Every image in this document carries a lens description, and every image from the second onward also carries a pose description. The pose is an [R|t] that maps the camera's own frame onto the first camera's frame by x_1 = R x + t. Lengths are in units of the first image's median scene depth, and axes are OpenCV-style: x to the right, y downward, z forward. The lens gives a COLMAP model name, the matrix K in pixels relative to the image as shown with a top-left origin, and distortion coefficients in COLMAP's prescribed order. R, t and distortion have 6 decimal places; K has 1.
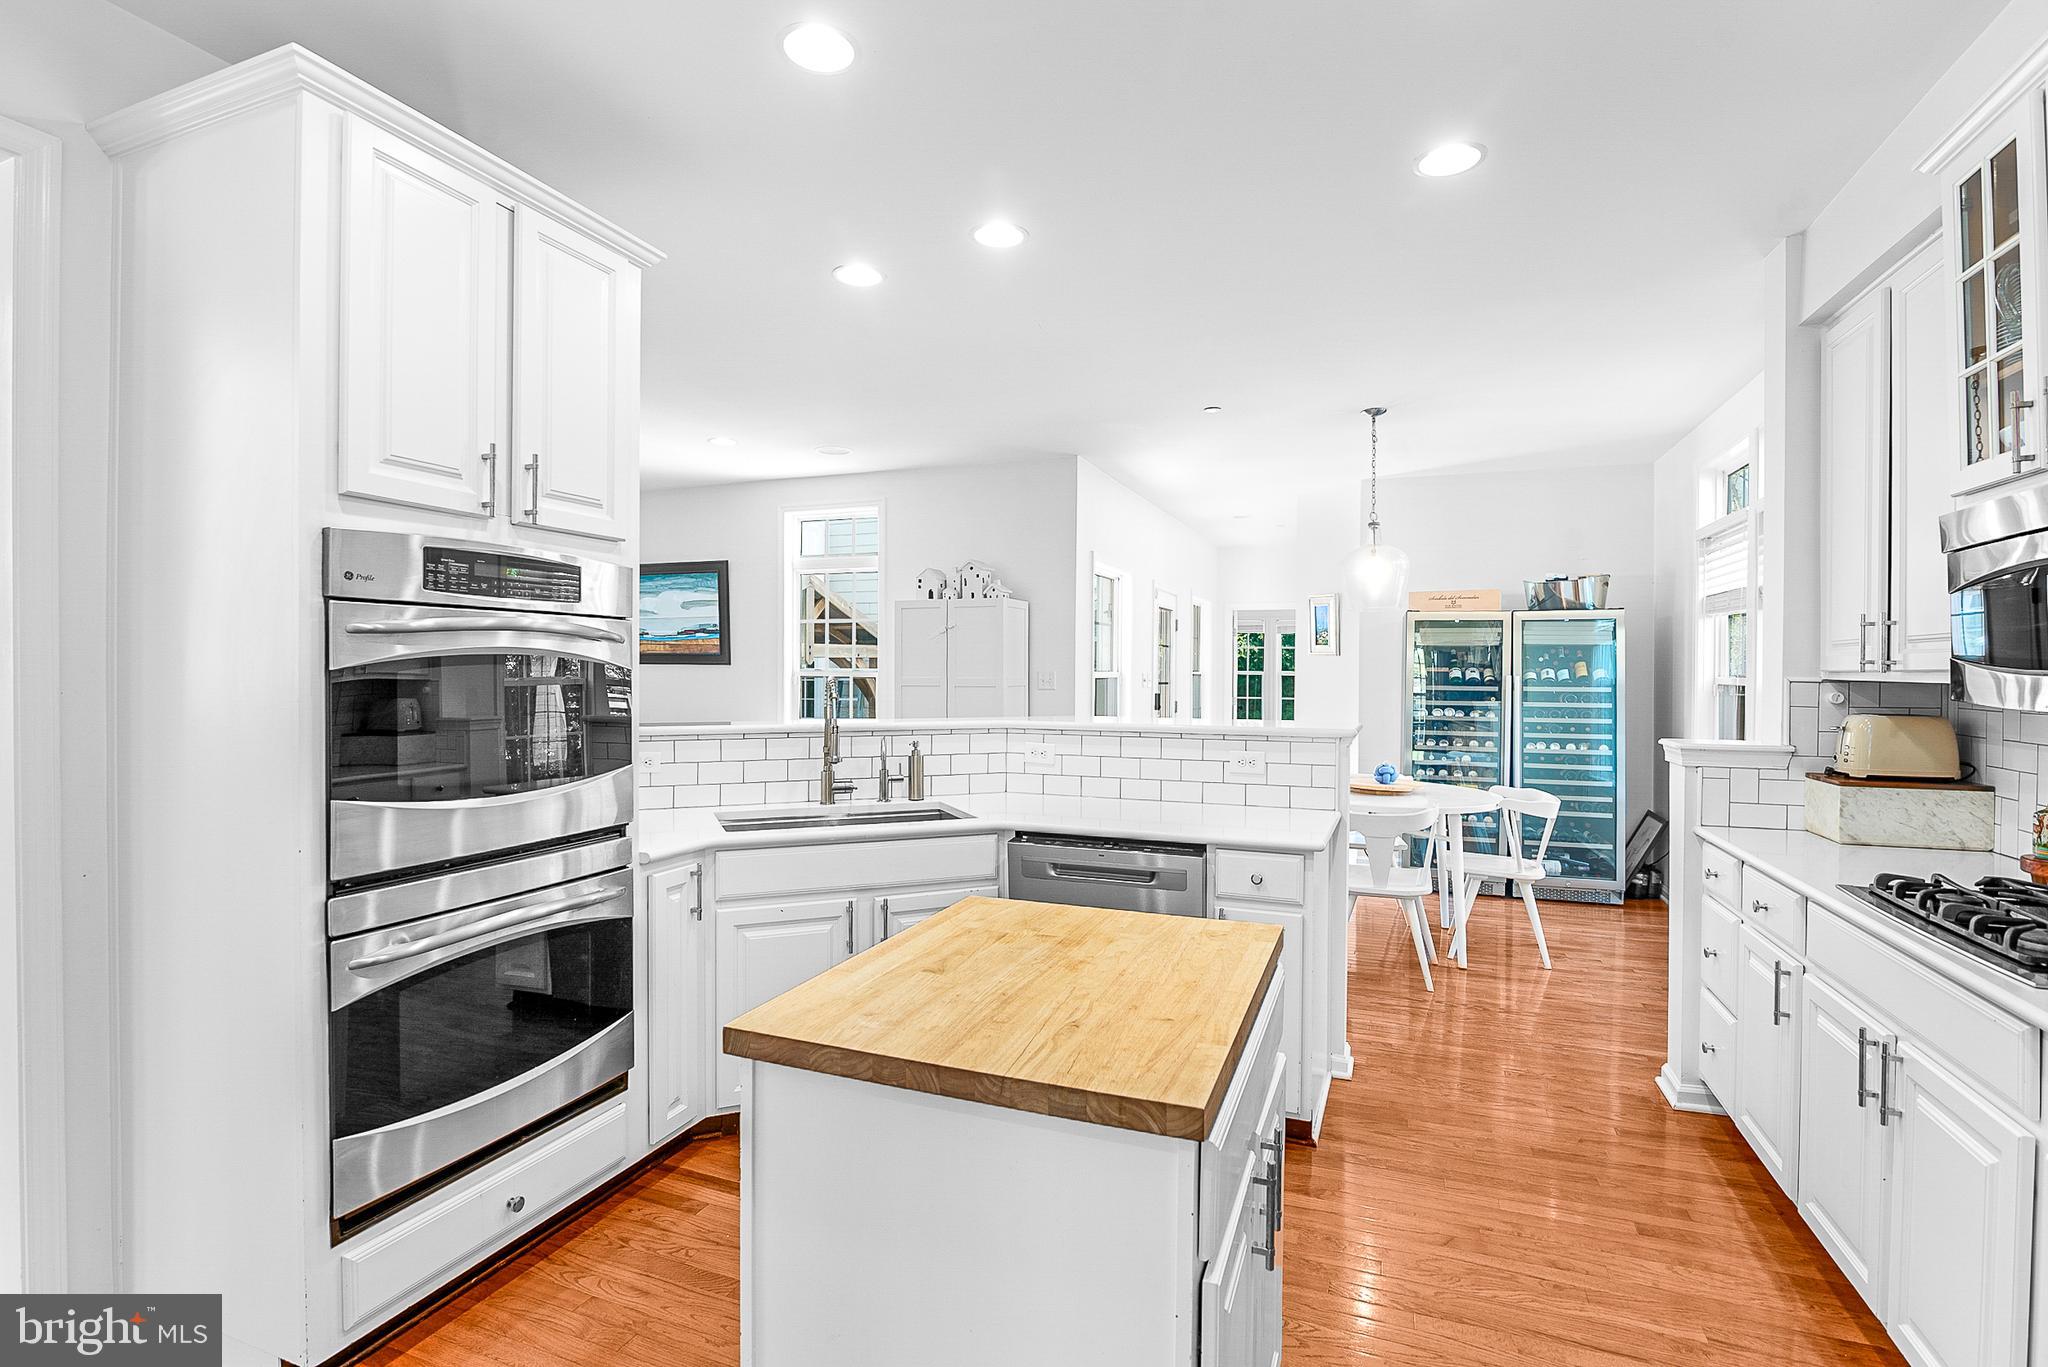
lens RADIAL K [[963.4, 0, 1014.4], [0, 963.4, 666.4], [0, 0, 1]] dist [-0.020219, 0.000433]
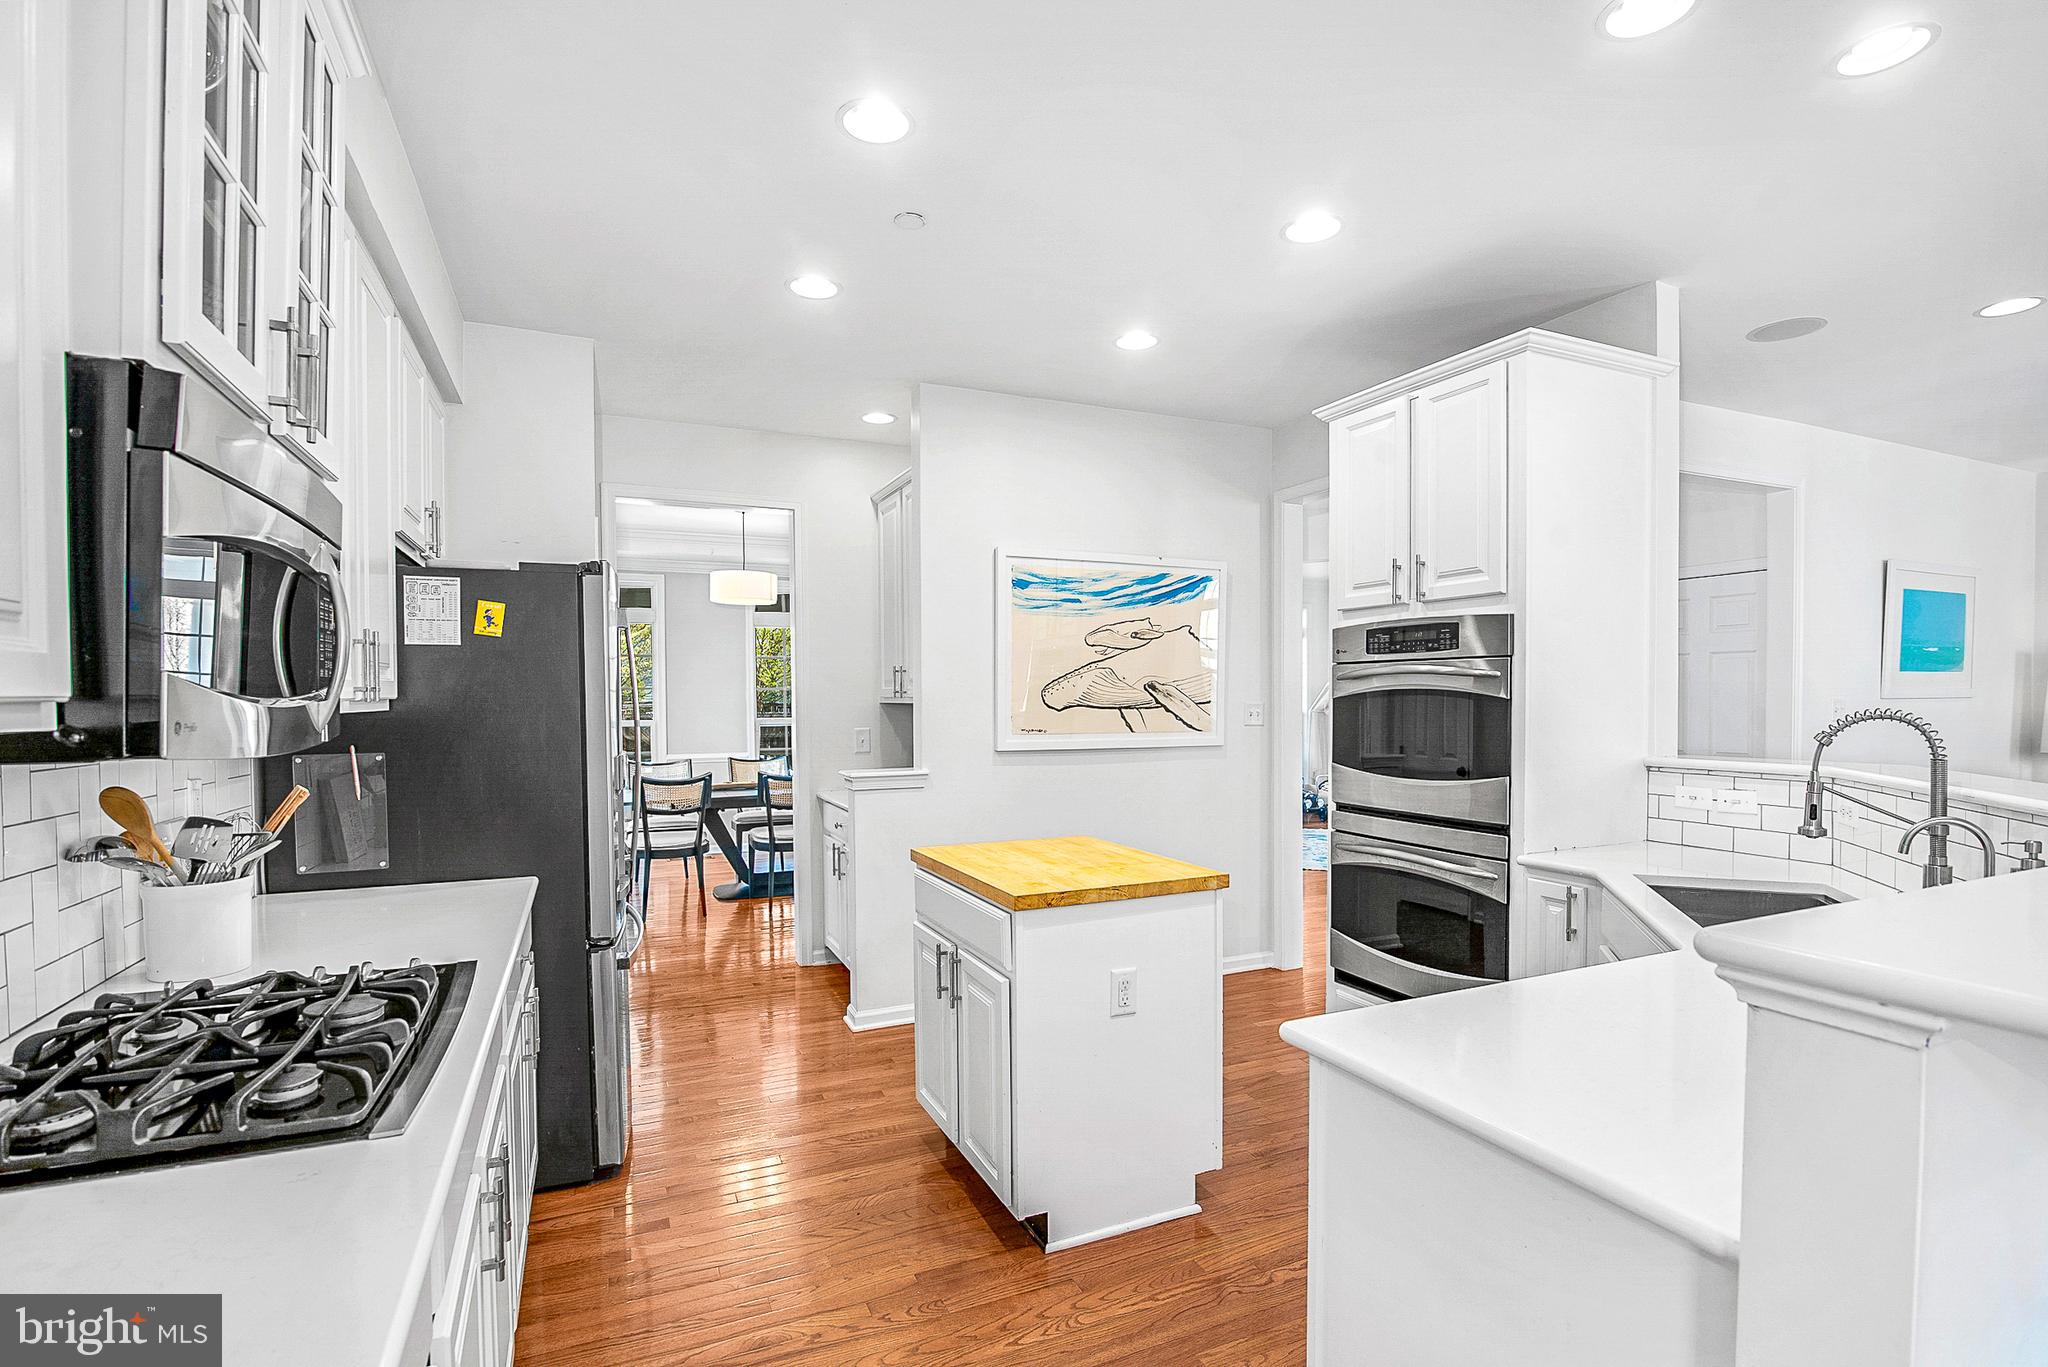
lens RADIAL K [[953.8, 0, 1019.9], [0, 953.8, 712.9], [0, 0, 1]] dist [-0.025028, 0.000479]
pose [[-0.696077, 0.010226, -0.717894, 0.372045], [0.001904, 0.999921, 0.012396, 0.002394], [0.717964, 0.007262, -0.696042, 0.589187]]
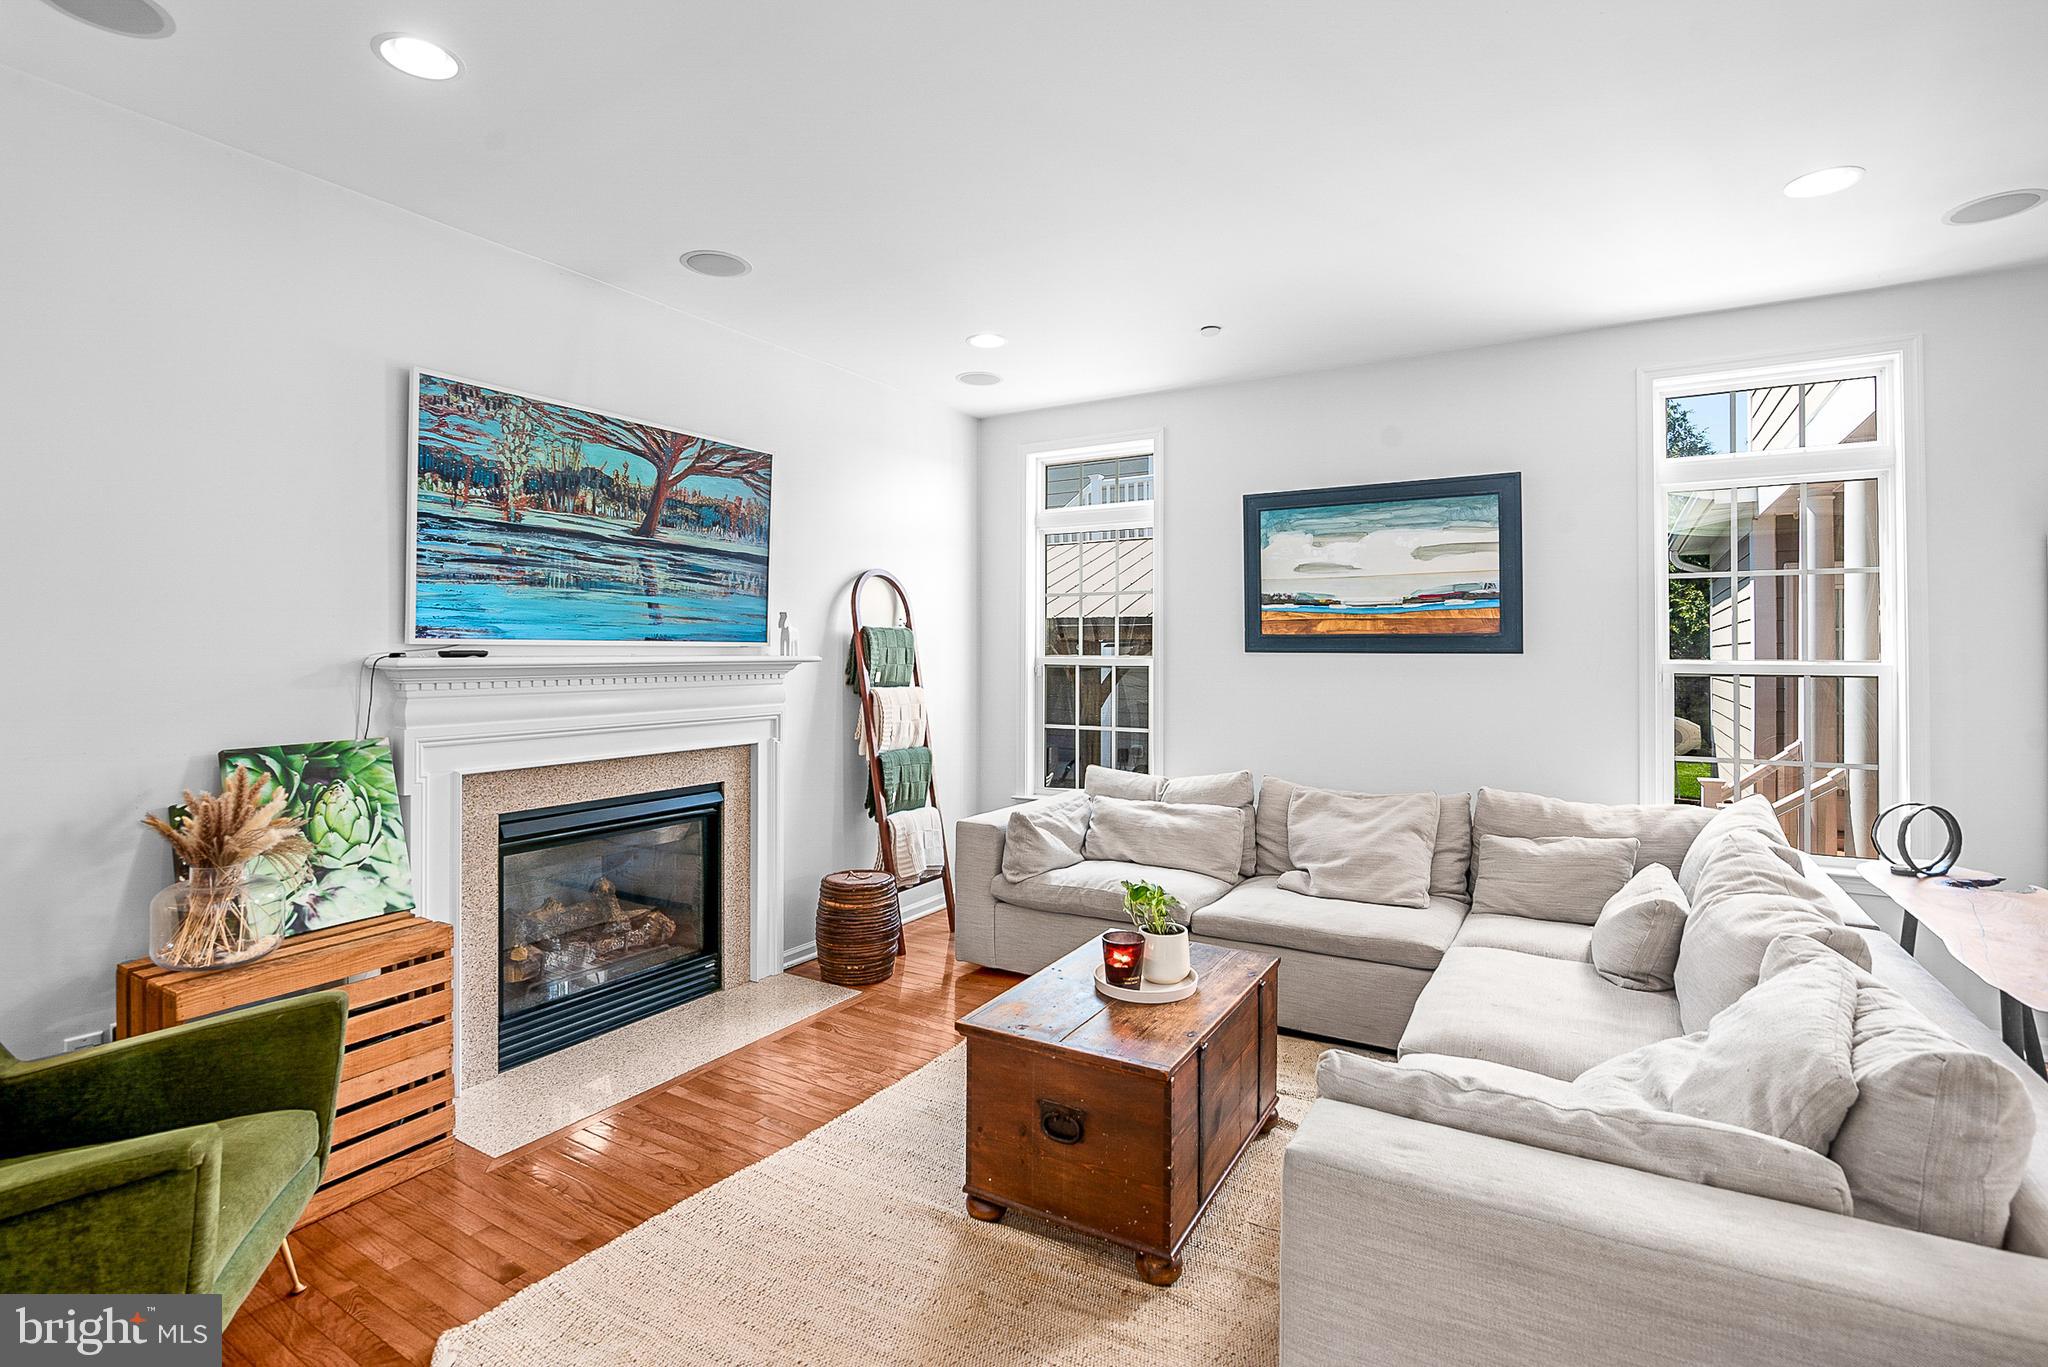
lens RADIAL K [[954.0, 0, 1028.1], [0, 954.0, 643.4], [0, 0, 1]] dist [-0.030784, -0.000031]
pose [[0.986671, -0.005573, -0.162634, -0.621046], [0.004293, 0.999957, -0.008219, -0.005378], [0.162673, 0.007412, 0.986652, 0.491801]]
